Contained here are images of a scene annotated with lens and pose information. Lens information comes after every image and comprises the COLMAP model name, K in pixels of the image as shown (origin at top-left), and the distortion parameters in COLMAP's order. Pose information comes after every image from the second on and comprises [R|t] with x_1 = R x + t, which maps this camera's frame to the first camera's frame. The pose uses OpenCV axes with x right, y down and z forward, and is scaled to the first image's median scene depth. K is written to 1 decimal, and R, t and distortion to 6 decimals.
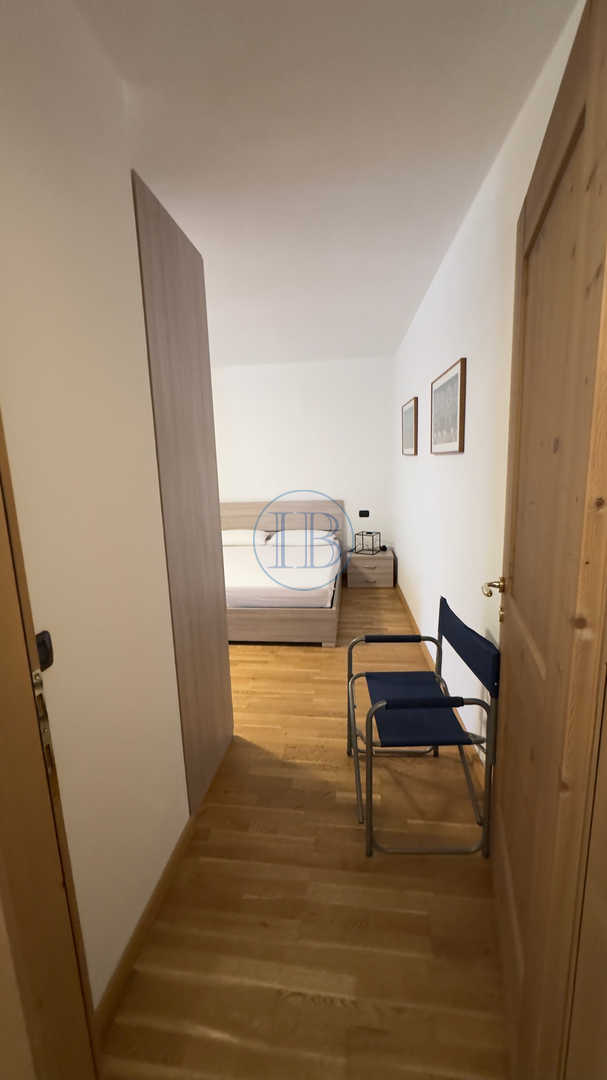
lens RADIAL K [[430.4, 0, 301.7], [0, 430.4, 539.8], [0, 0, 1]] dist [-0.004354, 0.000756]
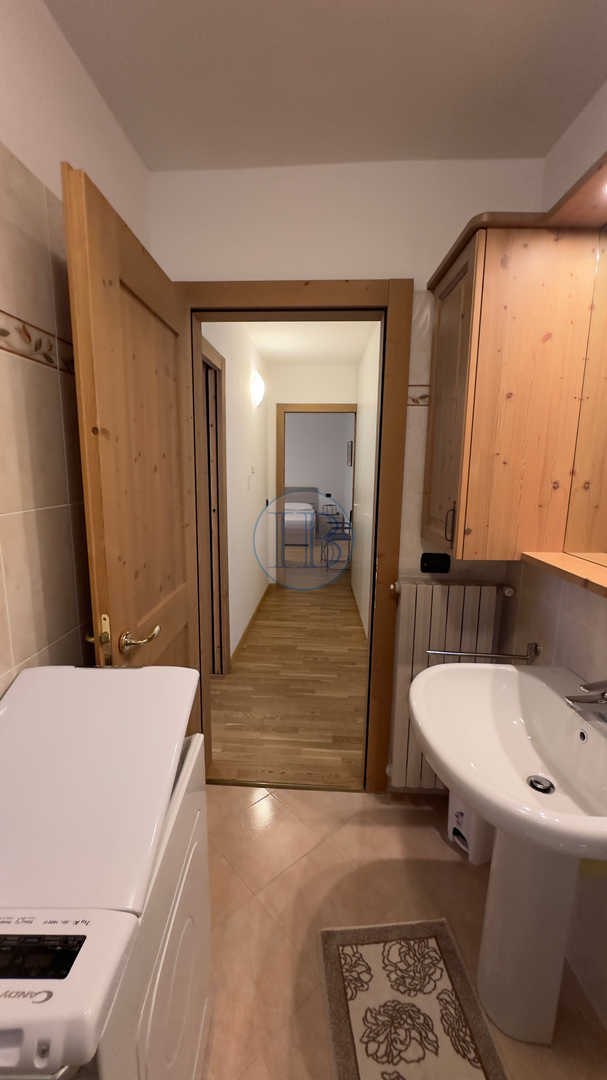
lens RADIAL K [[425.4, 0, 299.3], [0, 425.4, 538.7], [0, 0, 1]] dist [-0.010447, 0.000105]
pose [[0.996556, 0.030601, 0.077068, -0.128497], [-0.029816, 0.999491, -0.011319, 0.164419], [-0.077375, 0.008982, 0.996962, -0.908982]]
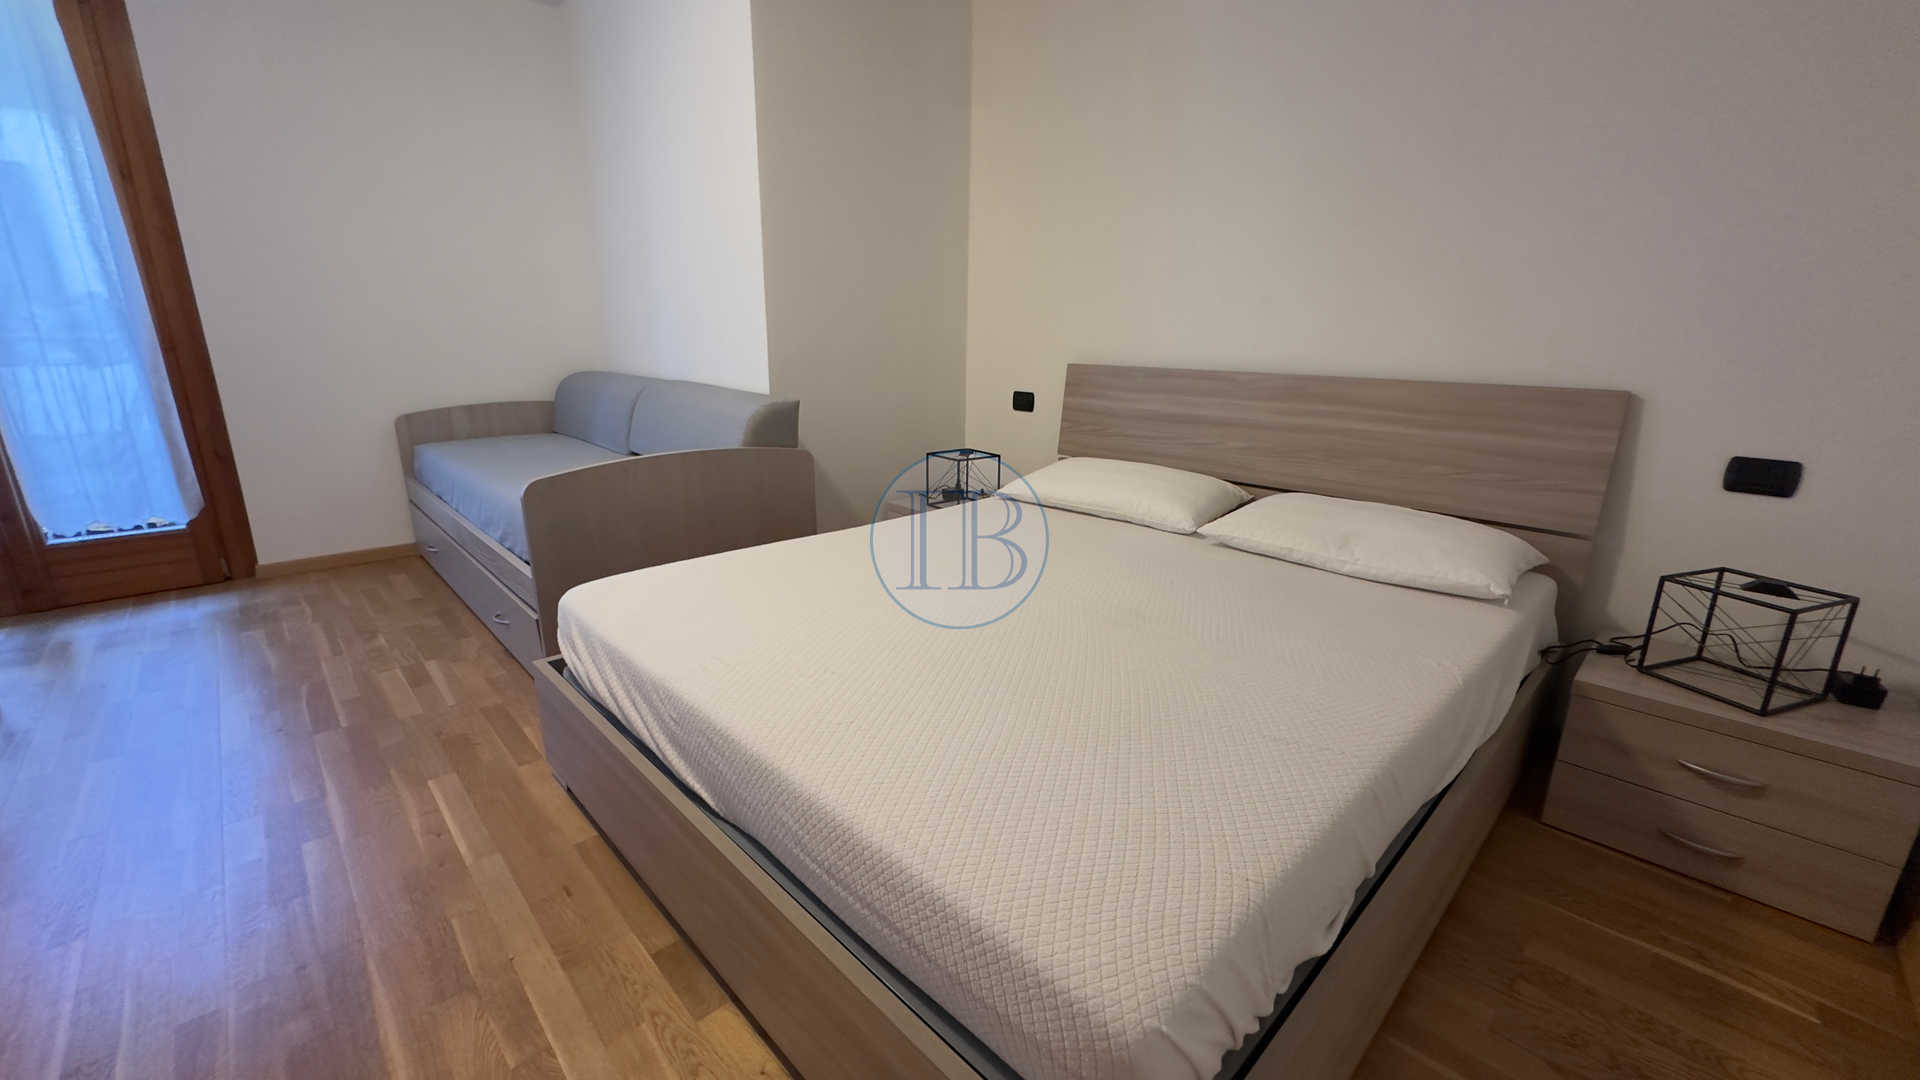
lens RADIAL K [[765.2, 0, 960.1], [0, 765.2, 541.0], [0, 0, 1]] dist [-0.004354, 0.000756]
pose [[0.780409, 0.207071, -0.589986, 0.078133], [-0.146350, 0.977853, 0.149618, -0.033274], [0.607901, -0.030419, 0.793430, 0.552528]]
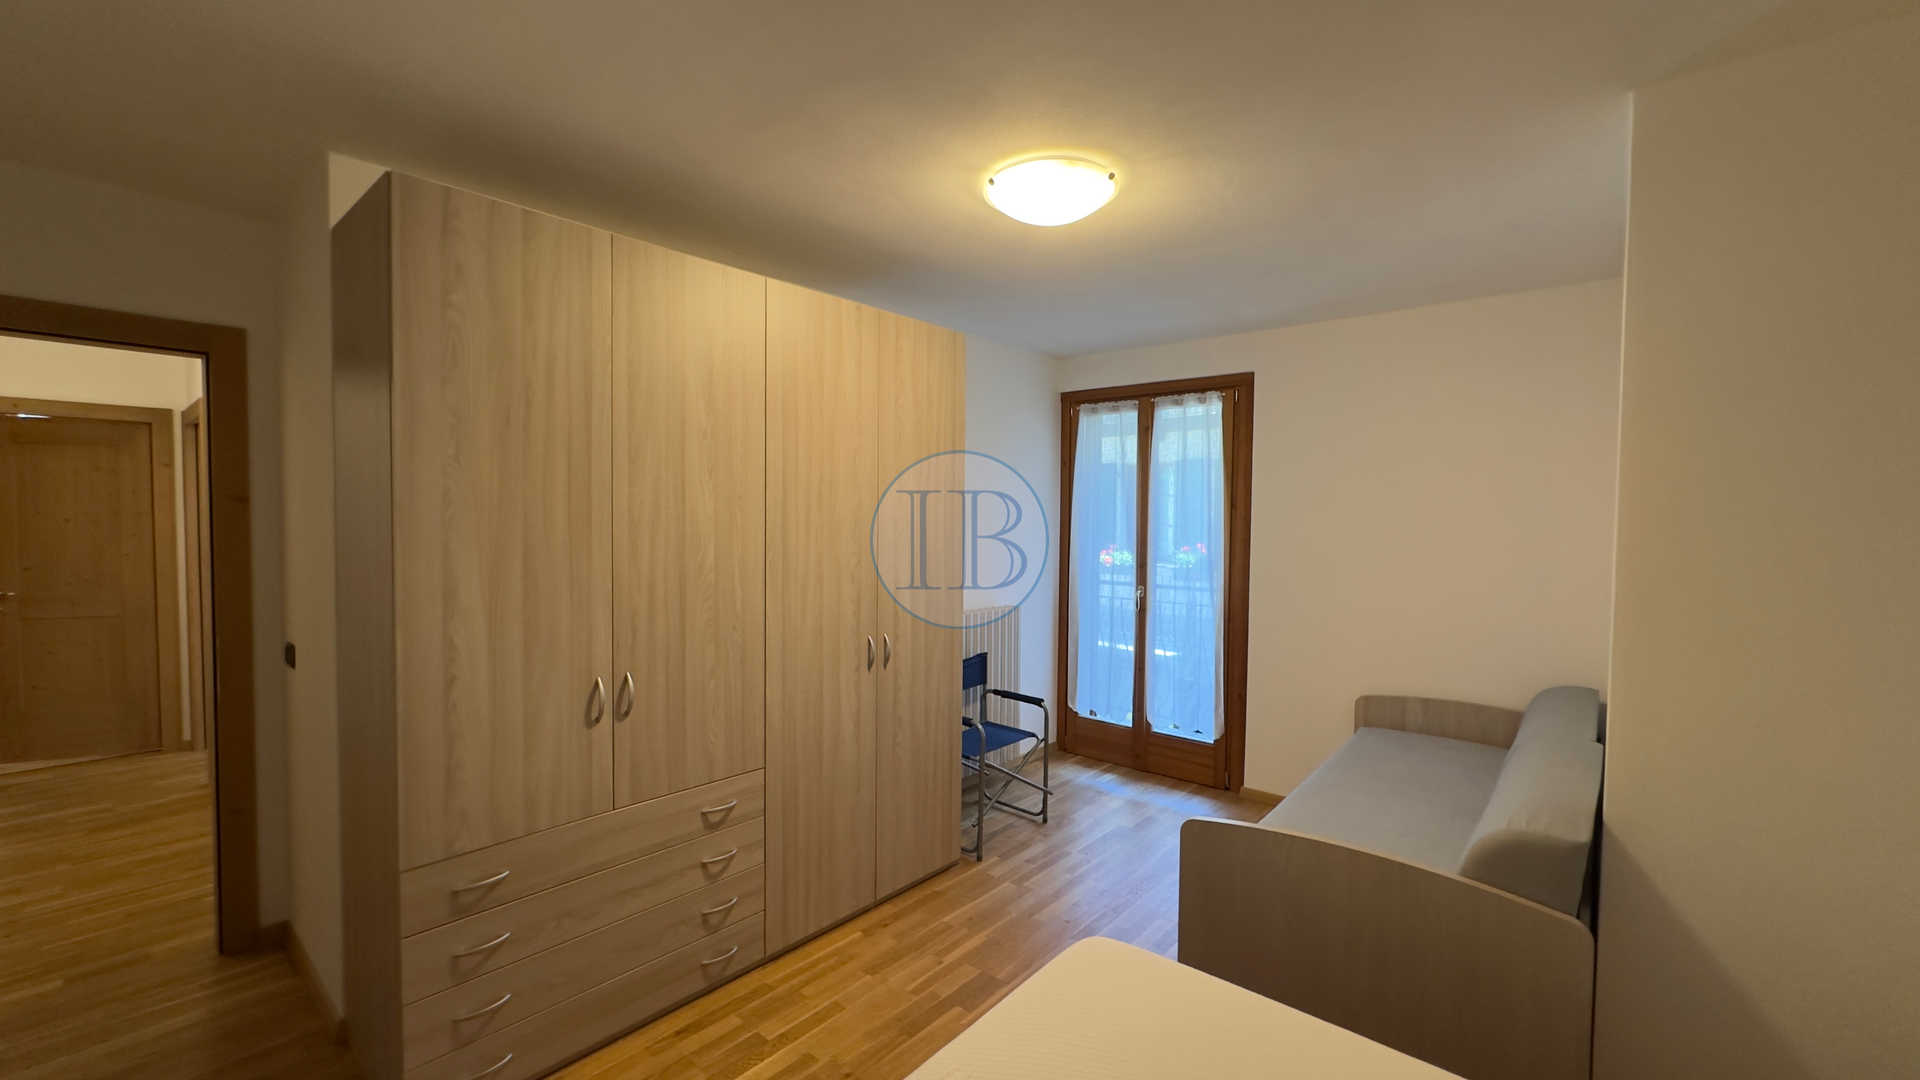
lens RADIAL K [[765.2, 0, 960.1], [0, 765.2, 541.0], [0, 0, 1]] dist [-0.004354, 0.000756]
pose [[-0.543783, 0.055335, -0.837400, 0.072763], [-0.140335, 0.977779, 0.155741, -0.180108], [0.827409, 0.202205, -0.523934, 0.844663]]
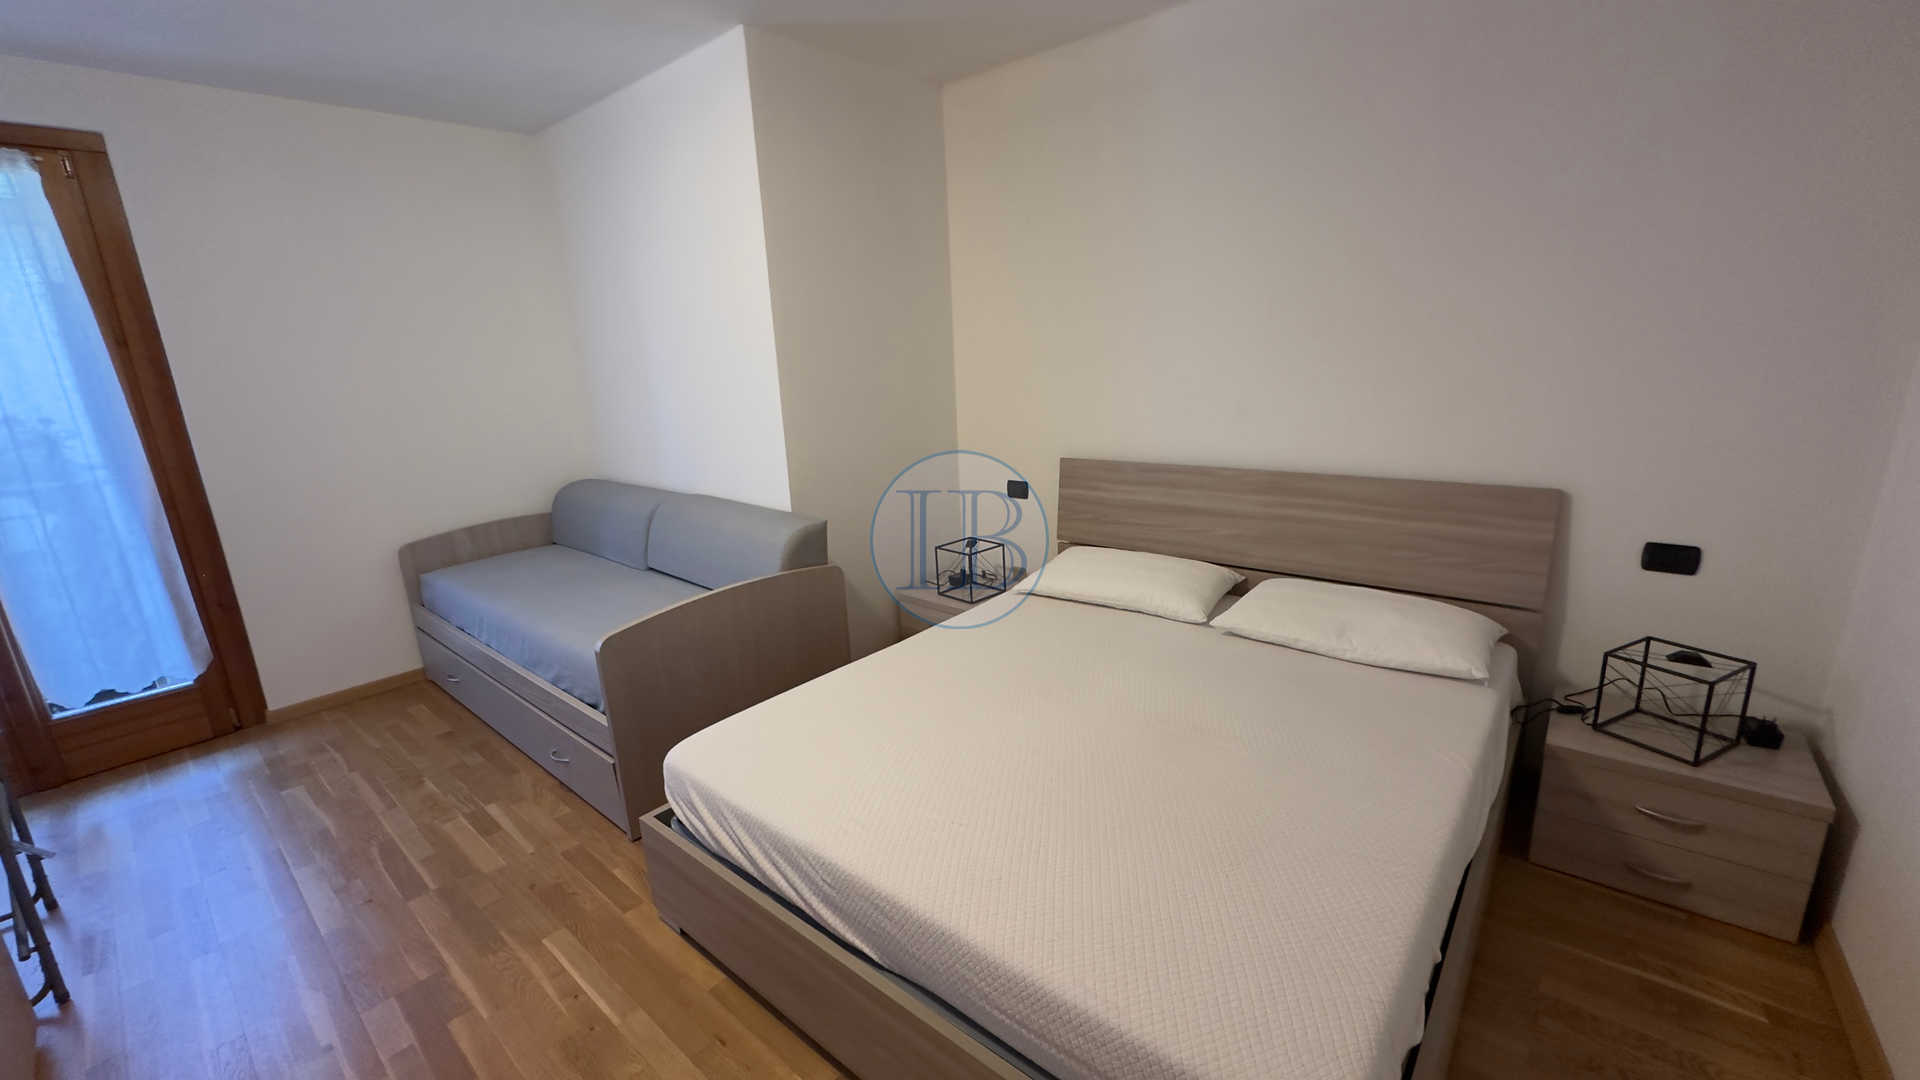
lens RADIAL K [[765.2, 0, 960.1], [0, 765.2, 541.0], [0, 0, 1]] dist [-0.004354, 0.000756]
pose [[0.840373, 0.127621, -0.526770, 0.041263], [-0.076770, 0.990113, 0.117402, -0.093995], [0.536545, -0.058221, 0.841861, 0.479887]]
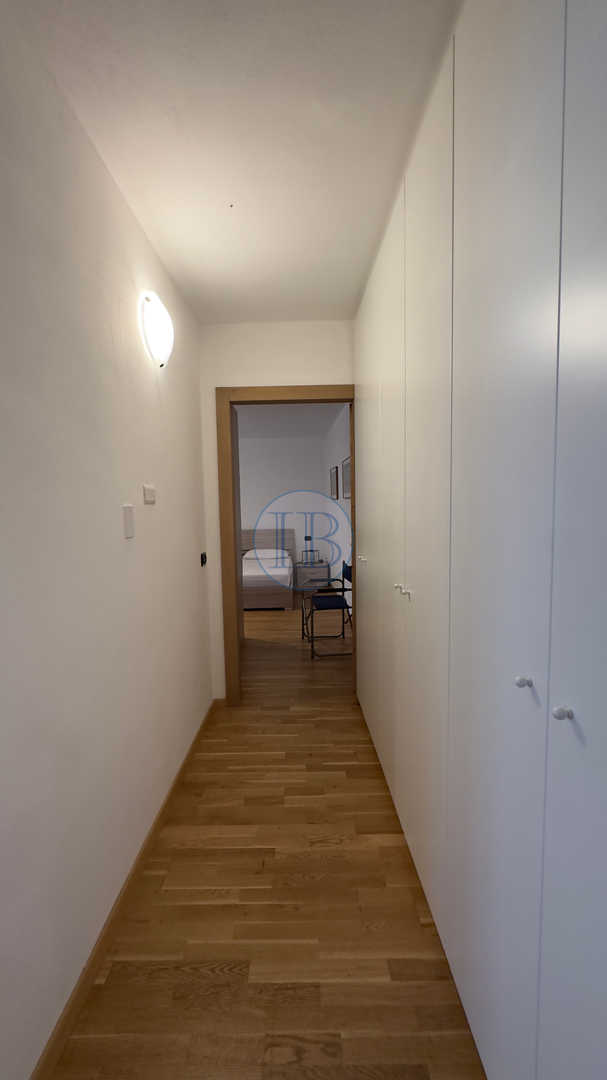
lens RADIAL K [[430.4, 0, 301.7], [0, 430.4, 539.8], [0, 0, 1]] dist [-0.004354, 0.000756]
pose [[0.991498, 0.004516, 0.130042, -0.074148], [0.009252, 0.994421, -0.105075, 0.106224], [-0.129791, 0.105385, 0.985925, -0.487089]]
